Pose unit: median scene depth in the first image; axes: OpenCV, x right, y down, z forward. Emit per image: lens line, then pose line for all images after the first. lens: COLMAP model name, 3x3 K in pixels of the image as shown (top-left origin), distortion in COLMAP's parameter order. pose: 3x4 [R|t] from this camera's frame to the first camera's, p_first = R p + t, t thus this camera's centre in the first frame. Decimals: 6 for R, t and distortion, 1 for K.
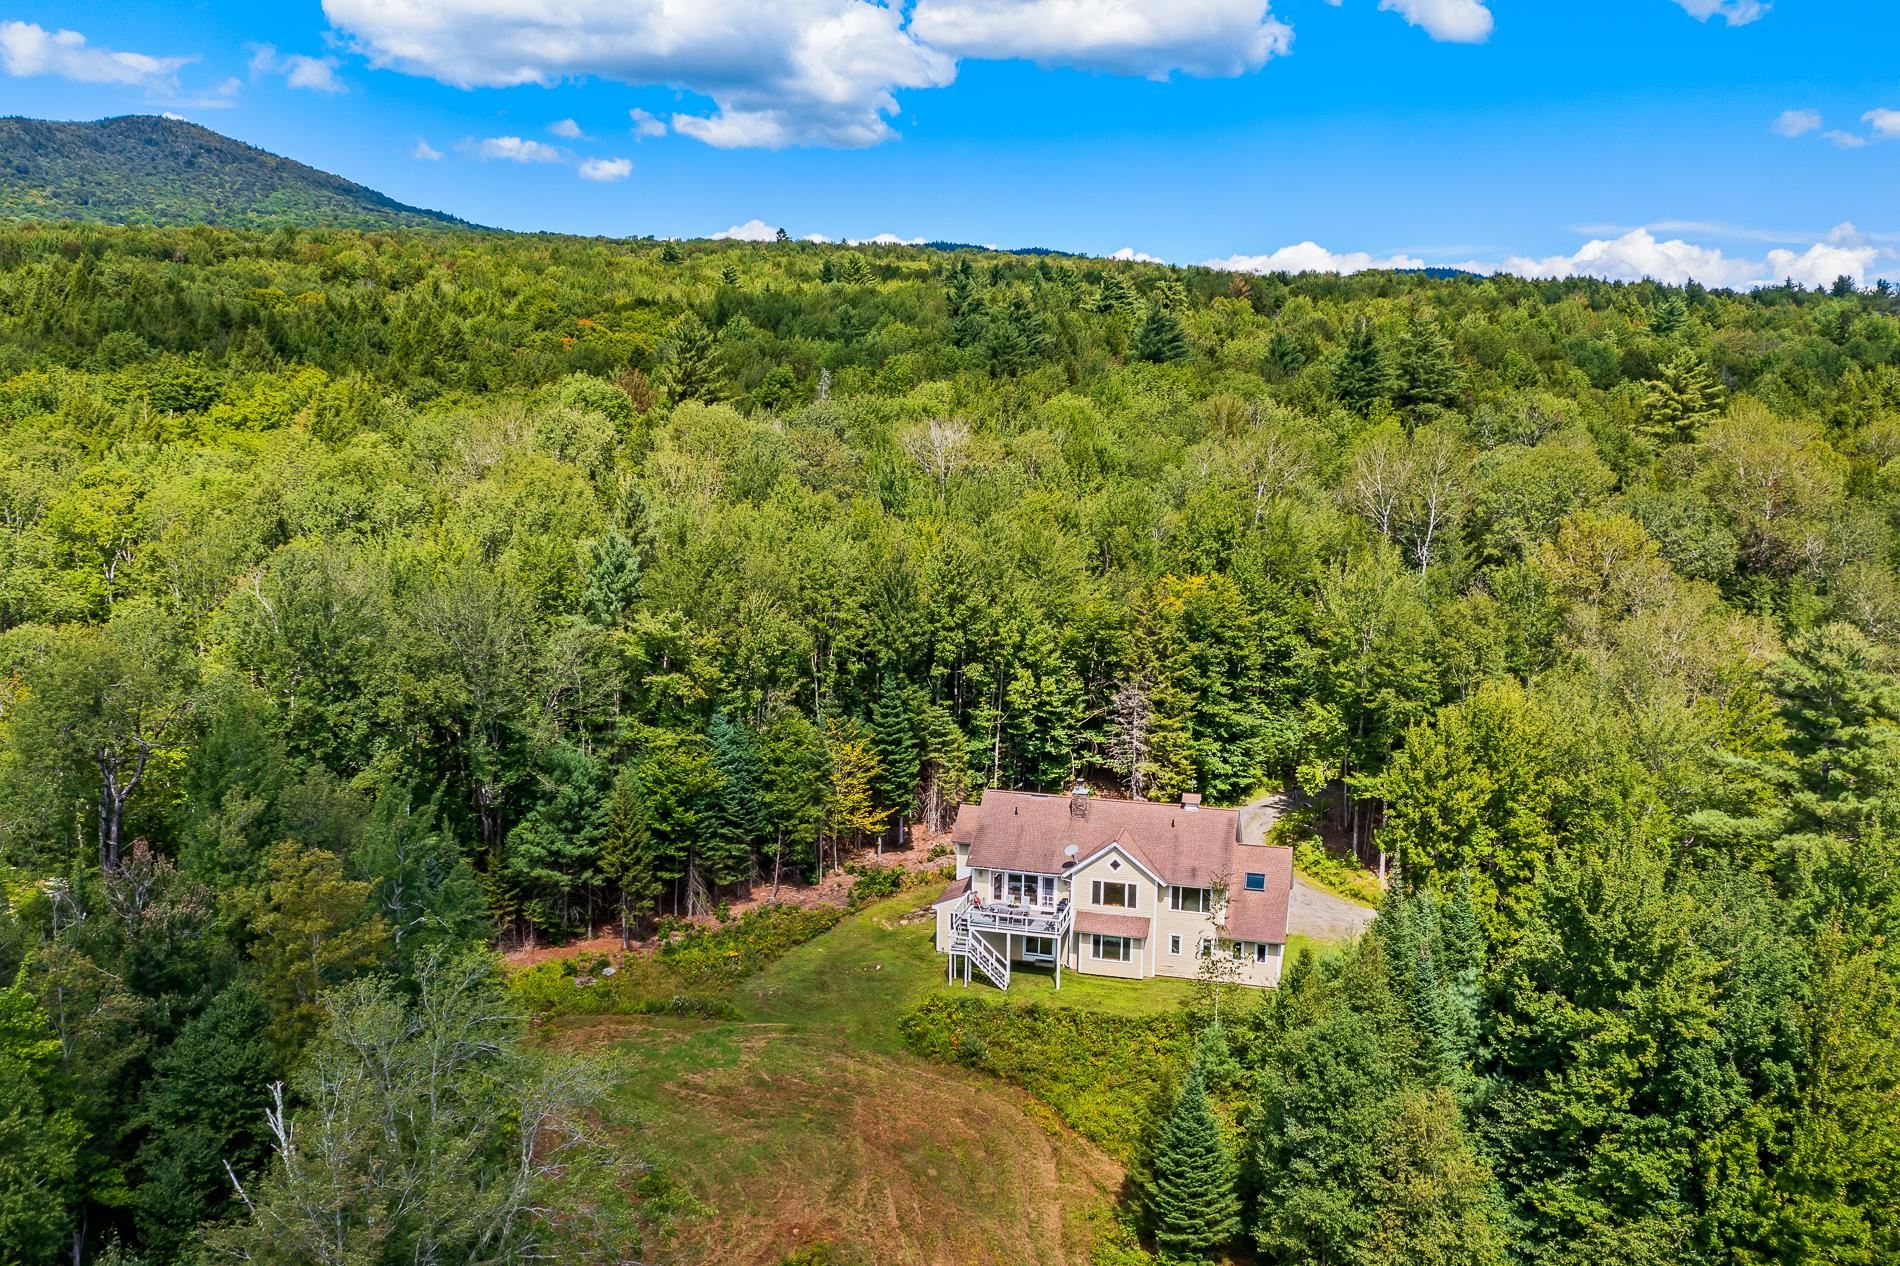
lens RADIAL K [[1511.2, 0, 950.0], [0, 1511.2, 633.0], [0, 0, 1]] dist [-0.000713, -0.001578]
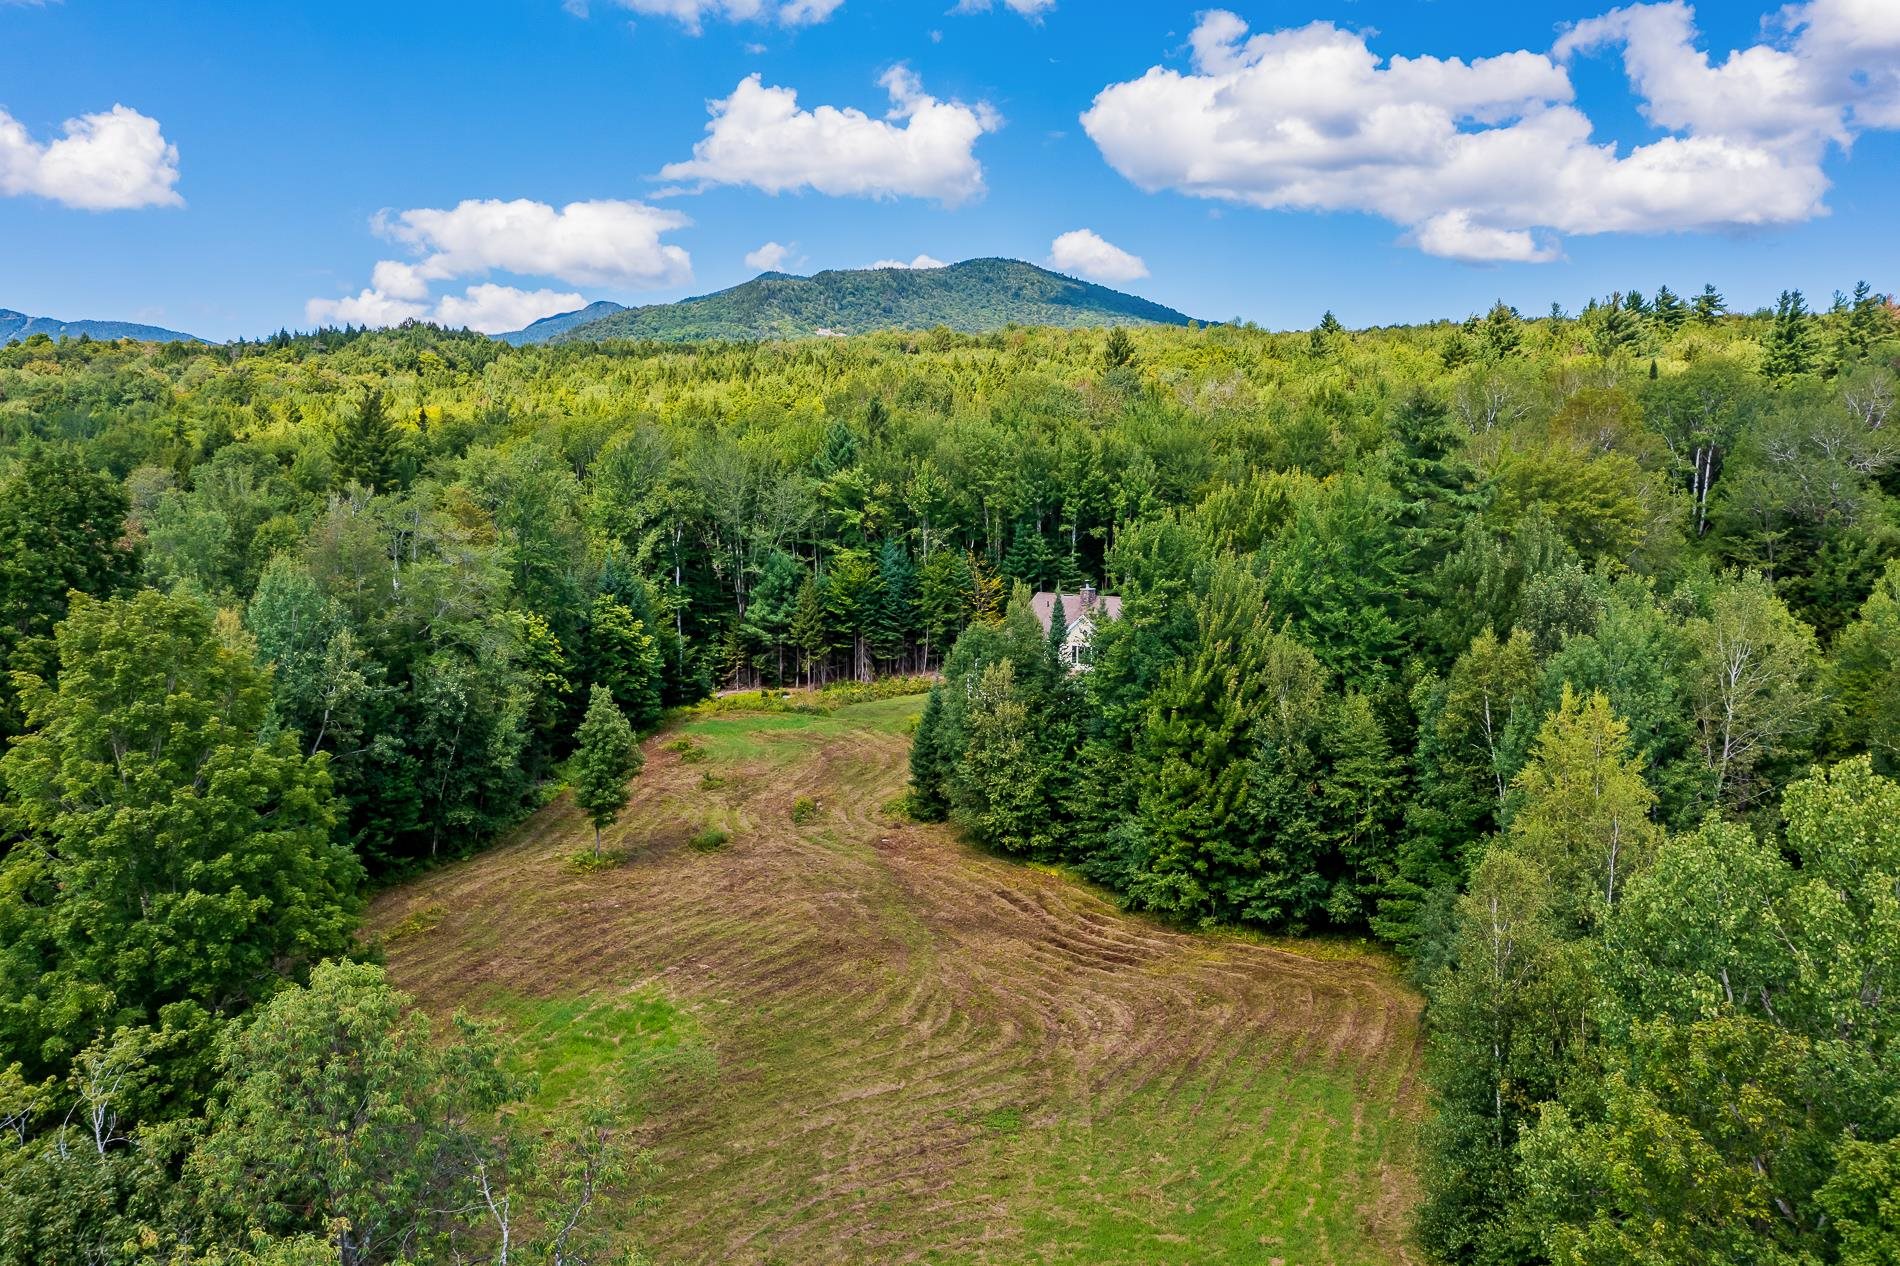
lens RADIAL K [[1537.3, 0, 950.0], [0, 1537.3, 633.0], [0, 0, 1]] dist [0.001061, 0.004941]
pose [[0.867848, 0.032897, -0.495740, 0.602211], [-0.070010, 0.995947, -0.056471, 0.208942], [0.491873, 0.083715, 0.866633, -0.228518]]
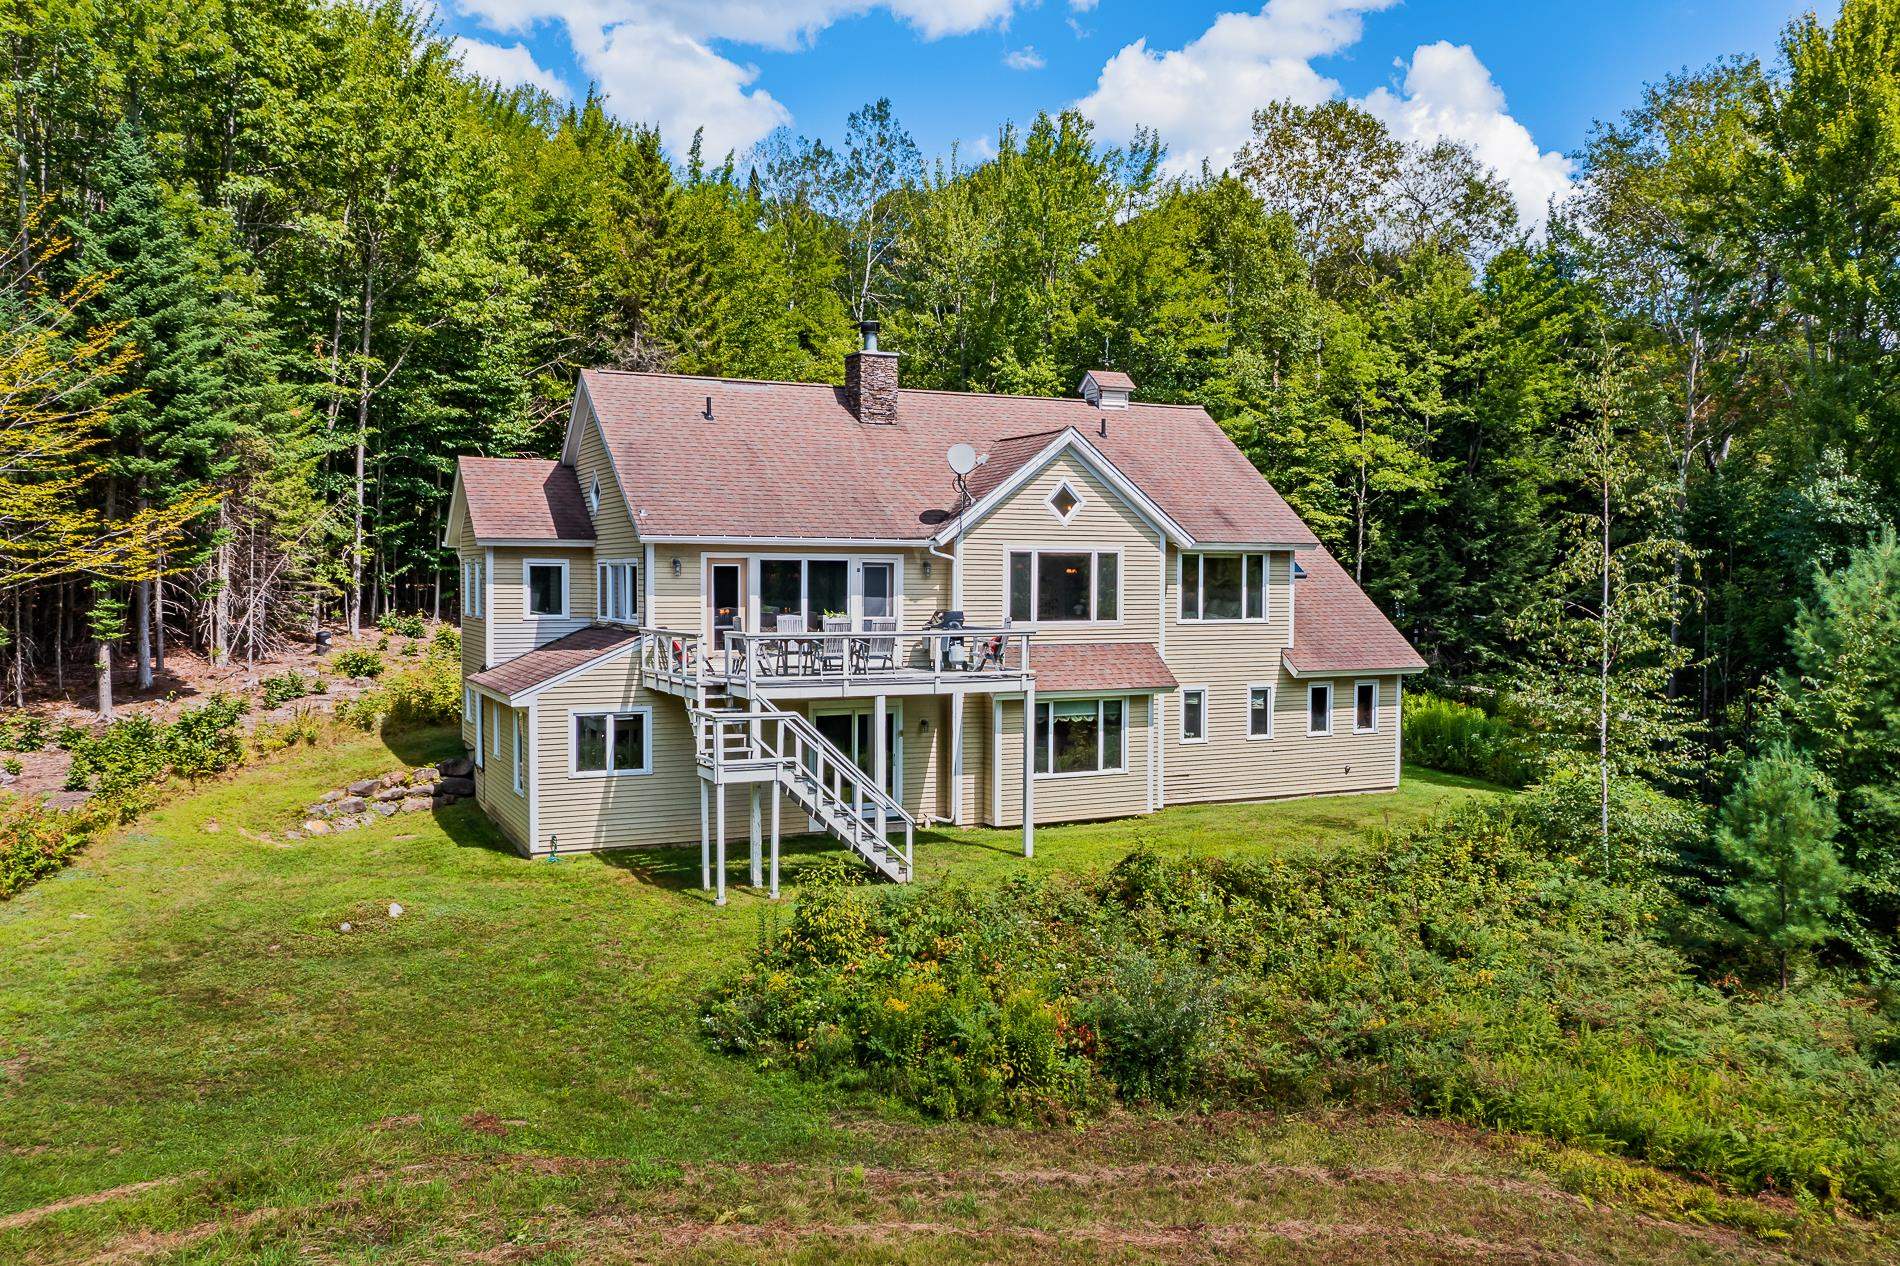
lens RADIAL K [[1511.2, 0, 950.0], [0, 1511.2, 633.0], [0, 0, 1]] dist [-0.000713, -0.001578]
pose [[0.734163, -0.026720, 0.678448, -0.132356], [0.112272, 0.990248, -0.082491, 0.182908], [-0.669627, 0.136733, 0.730003, 0.662095]]
